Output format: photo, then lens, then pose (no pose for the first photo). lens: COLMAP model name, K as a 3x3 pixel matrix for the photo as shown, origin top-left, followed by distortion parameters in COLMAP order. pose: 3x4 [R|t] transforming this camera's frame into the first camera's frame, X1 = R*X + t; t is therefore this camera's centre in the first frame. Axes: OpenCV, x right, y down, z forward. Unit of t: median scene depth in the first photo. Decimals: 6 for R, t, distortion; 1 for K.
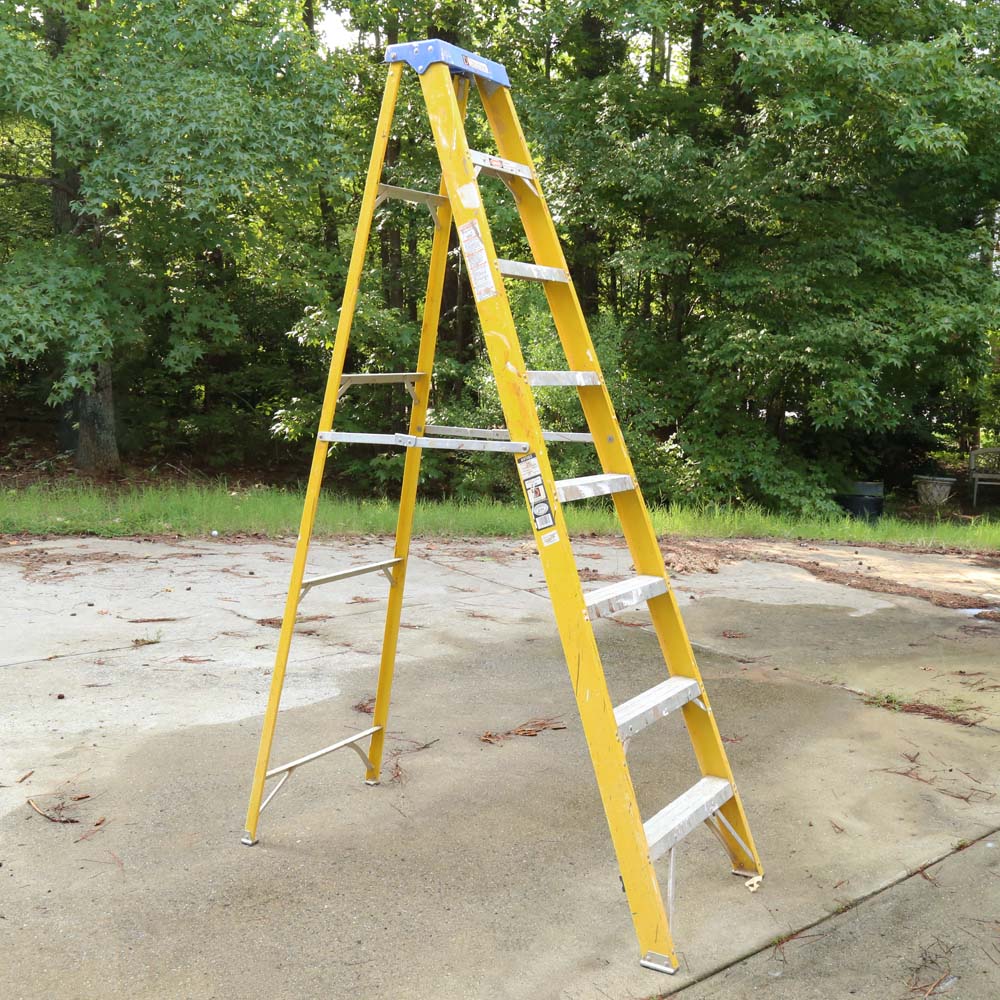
lens RADIAL K [[1208.3, 0, 541.6], [0, 1208.3, 514.7], [0, 0, 1]] dist [-0.086438, 0.058664]
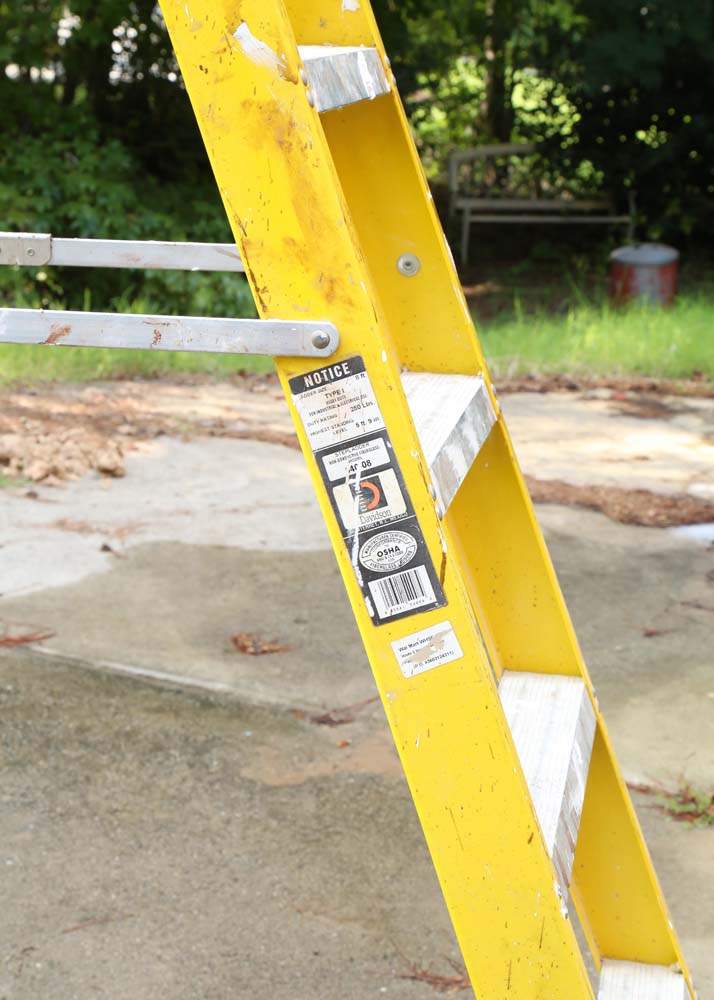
lens RADIAL K [[2303.9, 0, 357.0], [0, 2303.9, 500.0], [0, 0, 1]] dist [0.366692, -0.125433]
pose [[0.927756, -0.074785, 0.365619, -0.142527], [0.037443, 0.993425, 0.108186, -0.052465], [-0.371305, -0.086680, 0.924456, 0.338156]]
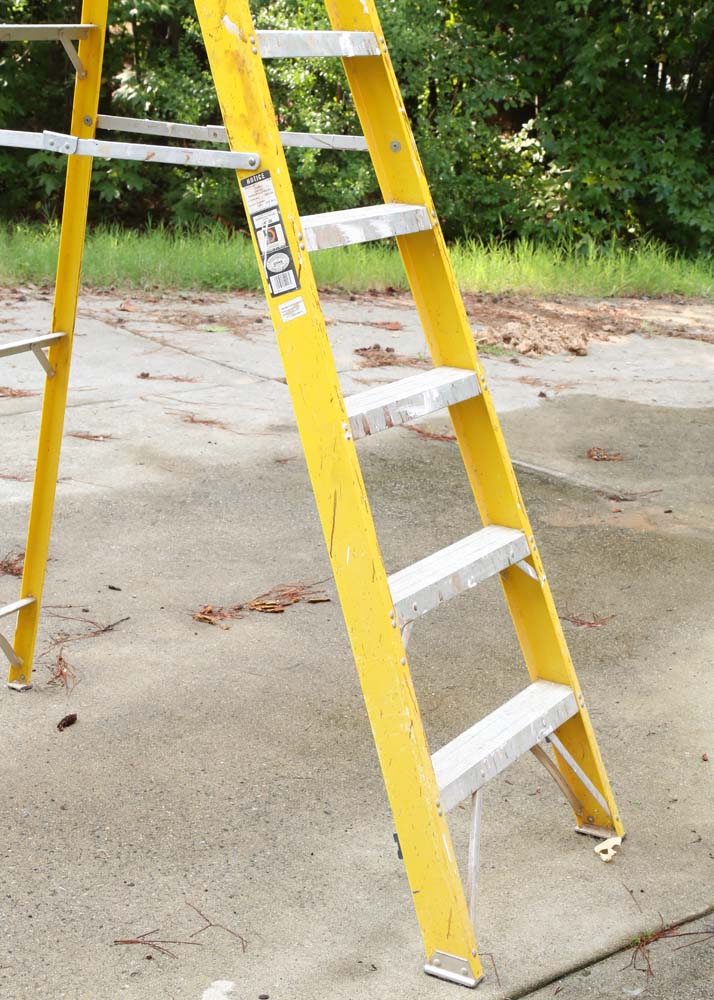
lens RADIAL K [[1945.5, 0, 357.0], [0, 1945.5, 500.0], [0, 0, 1]] dist [0.282545, 0.083019]
pose [[0.999777, 0.009726, 0.018750, 0.015601], [-0.012037, 0.991786, 0.127337, -0.008213], [-0.017357, -0.127534, 0.991682, -0.018785]]
